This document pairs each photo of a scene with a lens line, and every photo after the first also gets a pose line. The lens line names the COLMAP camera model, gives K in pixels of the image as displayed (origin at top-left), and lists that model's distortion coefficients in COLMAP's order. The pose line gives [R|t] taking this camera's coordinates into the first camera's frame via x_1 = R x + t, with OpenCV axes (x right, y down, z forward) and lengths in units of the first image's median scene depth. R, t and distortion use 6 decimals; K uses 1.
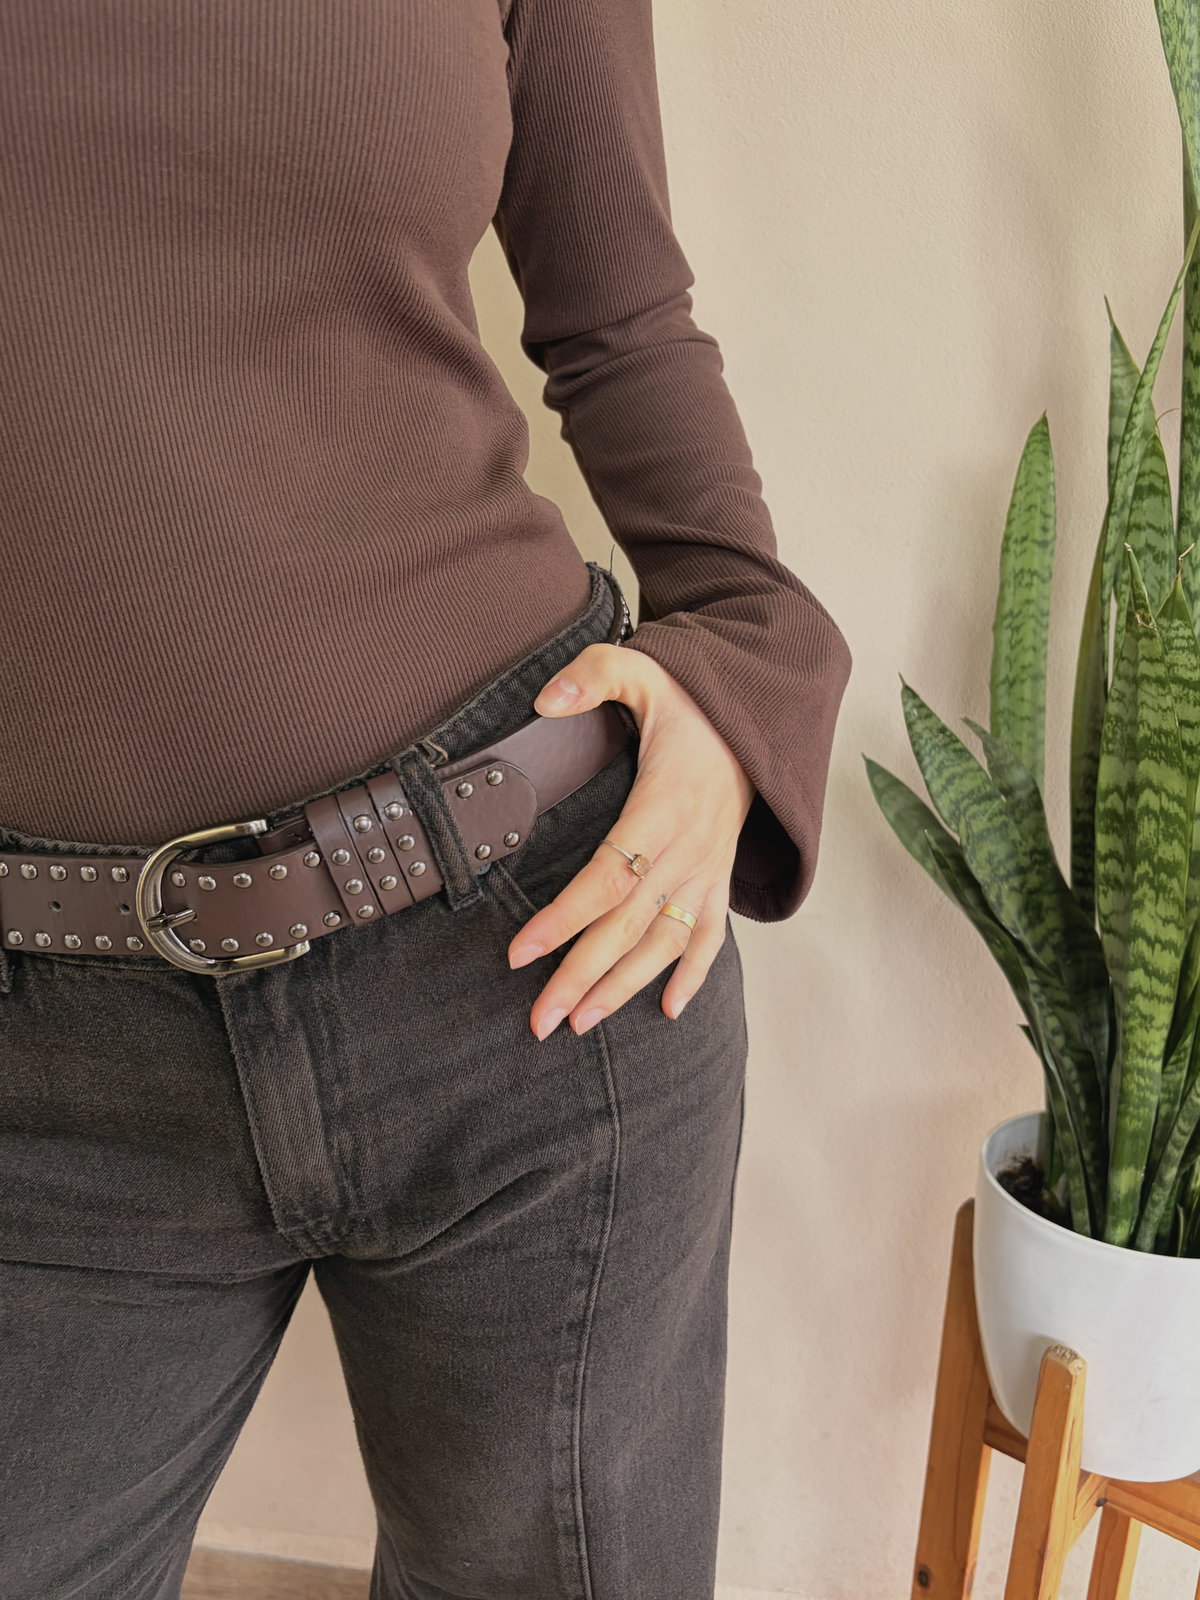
lens RADIAL K [[1343.0, 0, 585.6], [0, 1343.0, 797.0], [0, 0, 1]] dist [0.007950, 0.010973]
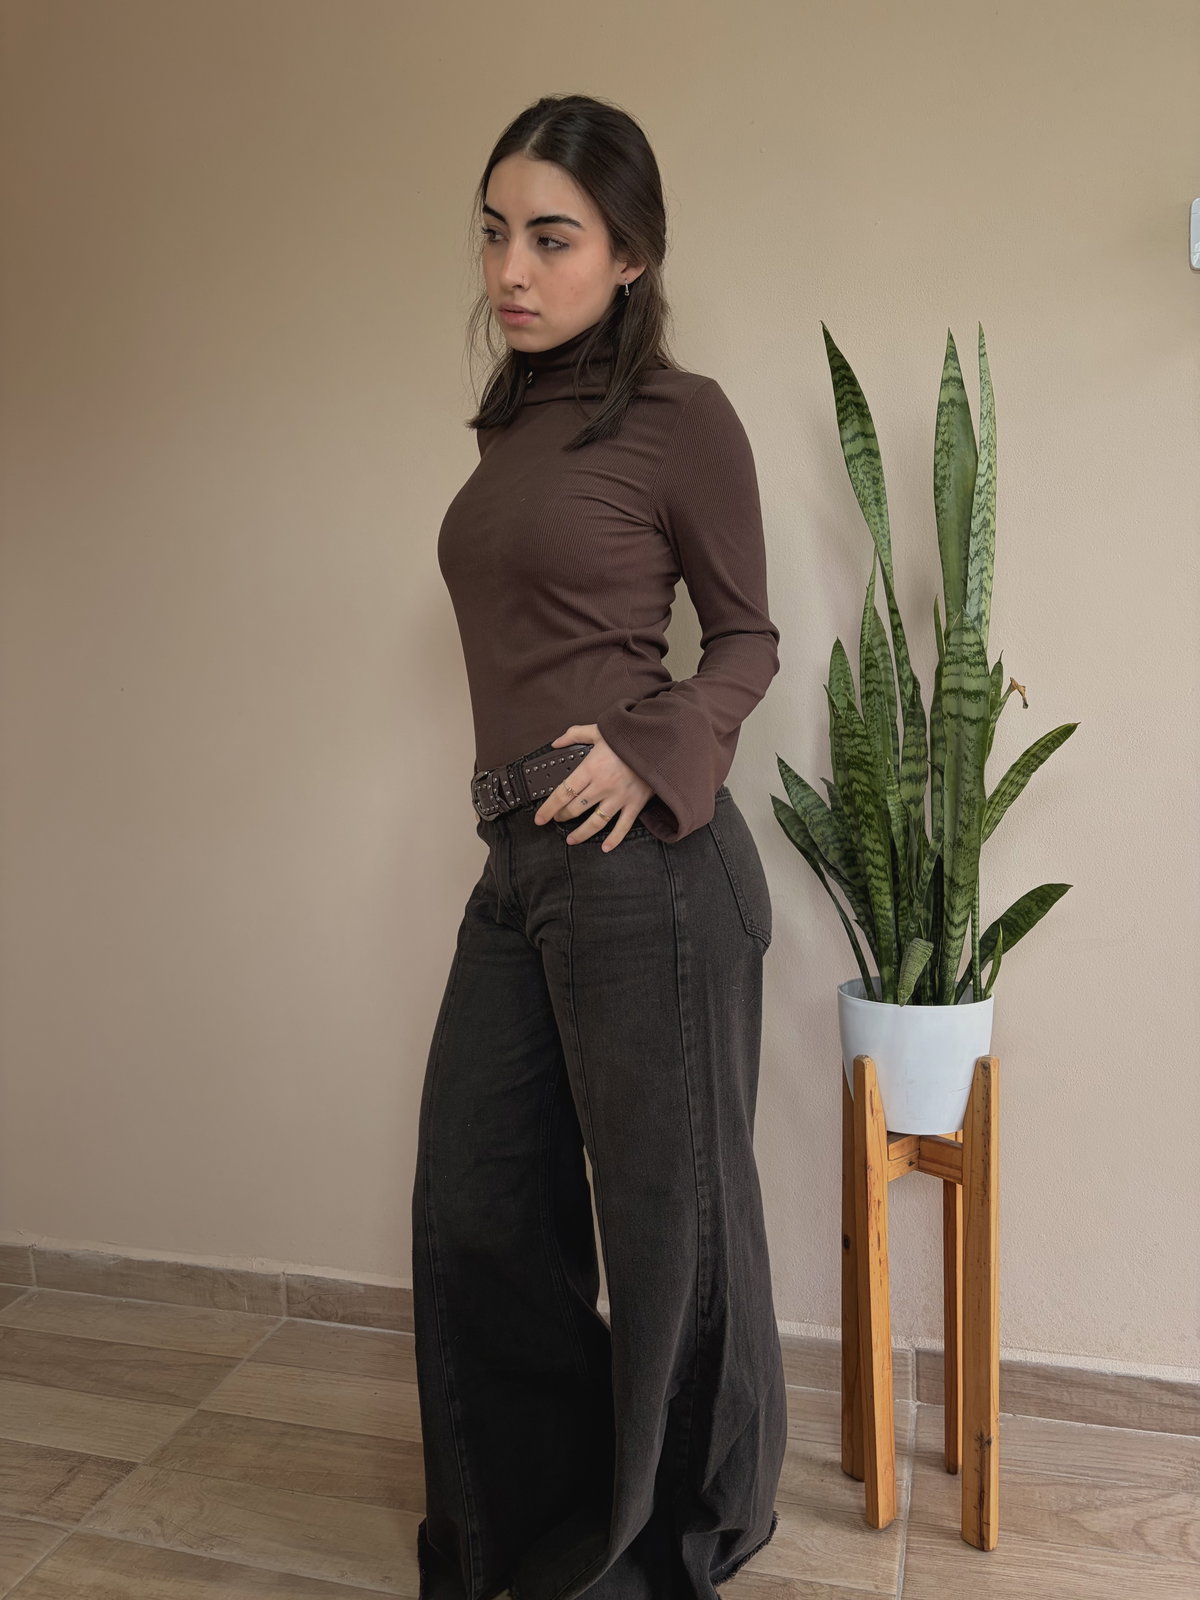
lens RADIAL K [[1220.0, 0, 601.7], [0, 1220.0, 786.2], [0, 0, 1]] dist [0.045198, -0.054235]
pose [[0.984587, -0.044061, -0.169257, 0.286727], [0.009524, 0.979818, -0.199664, 0.366092], [0.174638, 0.194975, 0.965135, -1.005040]]
